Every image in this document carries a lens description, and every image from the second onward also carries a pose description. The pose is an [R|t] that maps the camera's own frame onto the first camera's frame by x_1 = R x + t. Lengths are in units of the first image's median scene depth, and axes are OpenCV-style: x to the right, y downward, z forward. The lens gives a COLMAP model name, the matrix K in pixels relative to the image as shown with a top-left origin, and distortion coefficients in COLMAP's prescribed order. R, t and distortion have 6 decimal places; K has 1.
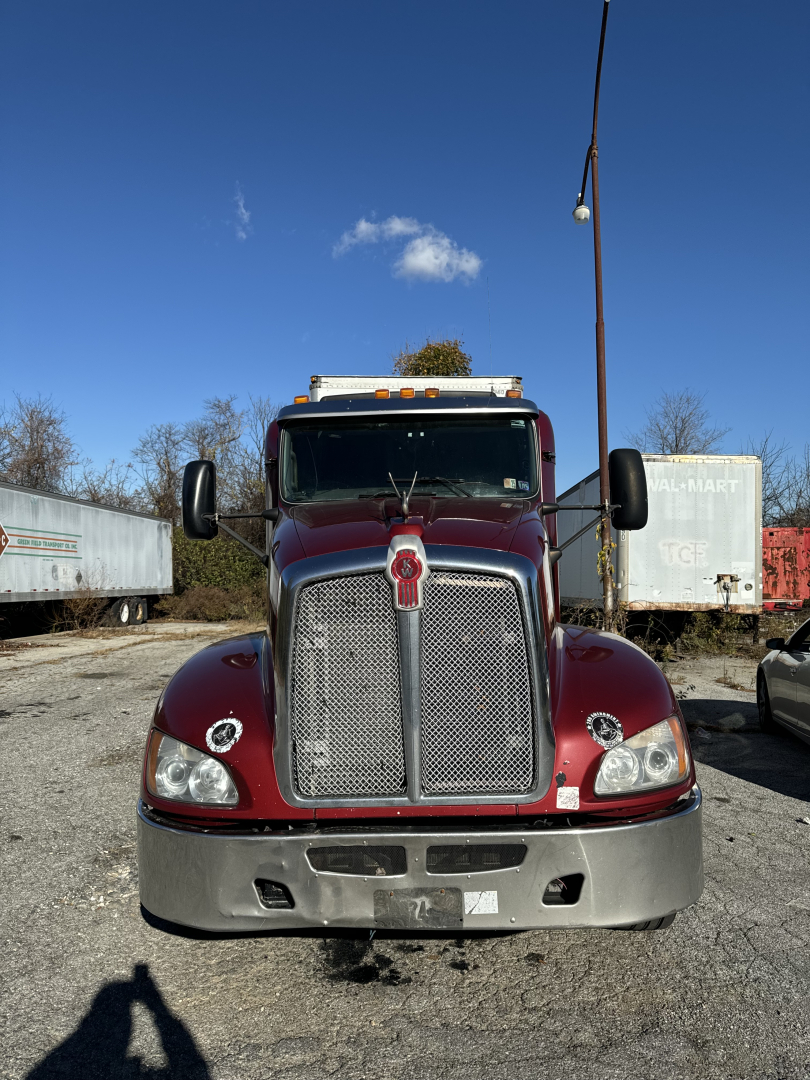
lens RADIAL K [[761.4, 0, 404.6], [0, 761.4, 539.5], [0, 0, 1]] dist [0.003110, -0.006610]
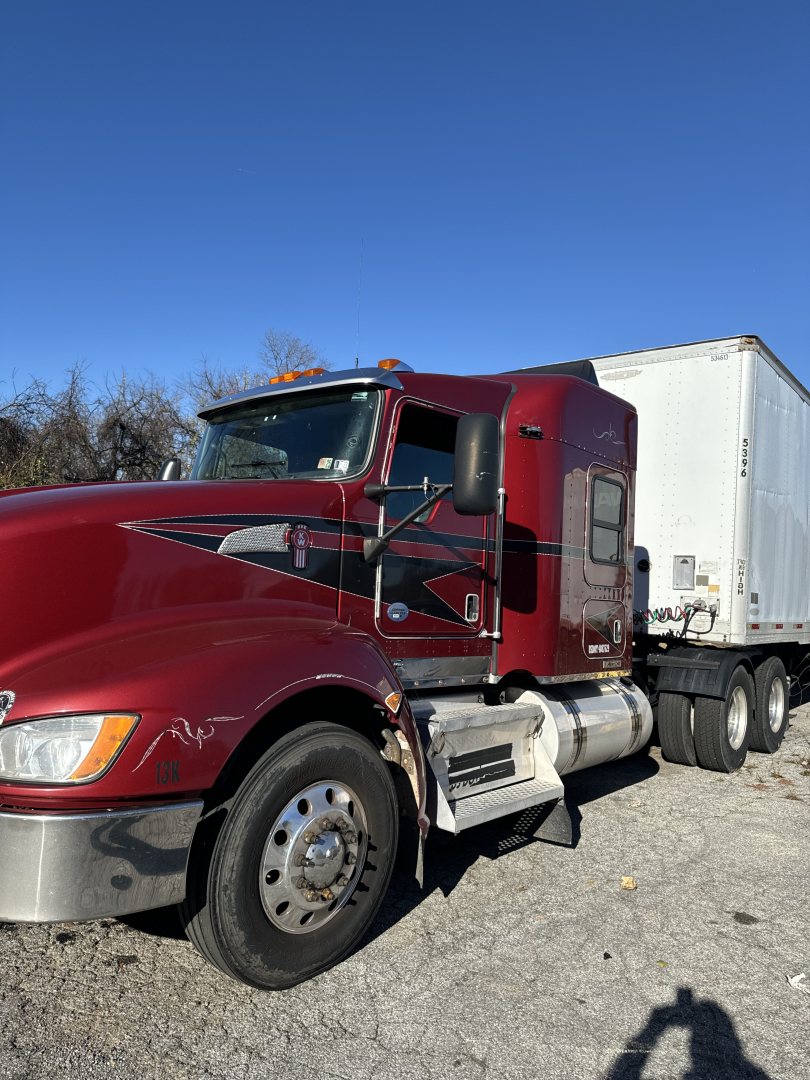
lens RADIAL K [[761.4, 0, 403.7], [0, 761.4, 536.6], [0, 0, 1]] dist [0.003110, -0.006610]
pose [[0.784094, 0.011062, -0.620544, 0.757503], [-0.024451, 0.999616, -0.013076, 0.022529], [0.620161, 0.025426, 0.784063, 0.343666]]
